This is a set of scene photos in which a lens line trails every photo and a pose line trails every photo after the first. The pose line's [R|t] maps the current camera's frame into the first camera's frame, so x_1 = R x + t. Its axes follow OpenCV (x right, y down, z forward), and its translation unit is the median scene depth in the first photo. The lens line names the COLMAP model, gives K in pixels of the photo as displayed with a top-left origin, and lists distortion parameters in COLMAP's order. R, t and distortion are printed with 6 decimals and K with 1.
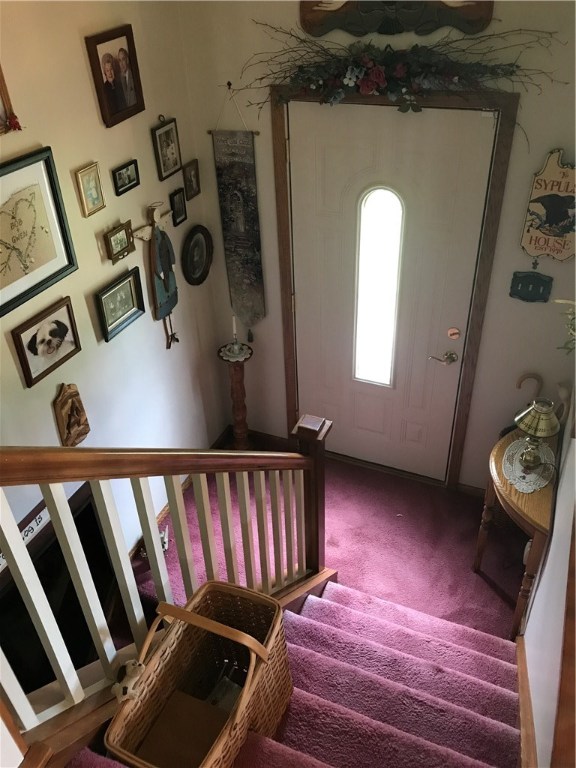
lens RADIAL K [[632.3, 0, 288.1], [0, 632.3, 383.6], [0, 0, 1]] dist [0.029878, -0.034999]
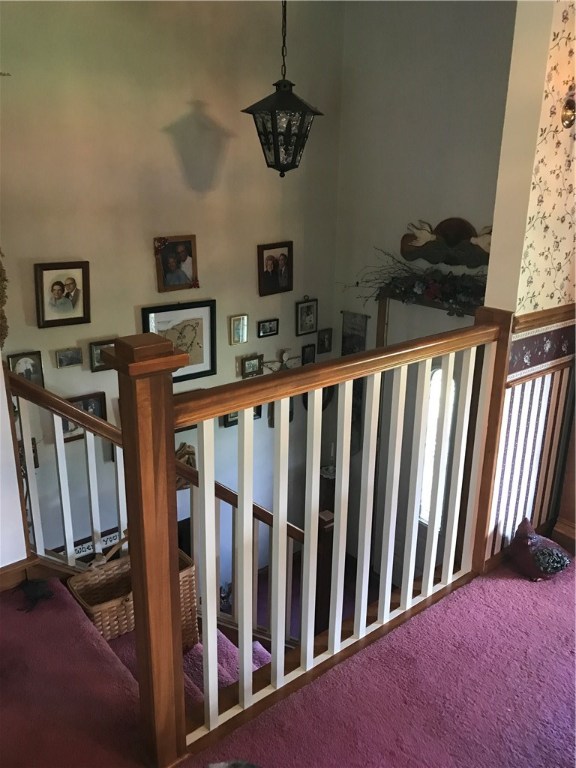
lens RADIAL K [[632.3, 0, 290.0], [0, 632.3, 383.6], [0, 0, 1]] dist [0.029878, -0.034999]
pose [[0.890352, 0.192758, -0.412452, 0.452263], [-0.302305, 0.927708, -0.219019, 0.120132], [0.340418, 0.319691, 0.884259, -0.295343]]
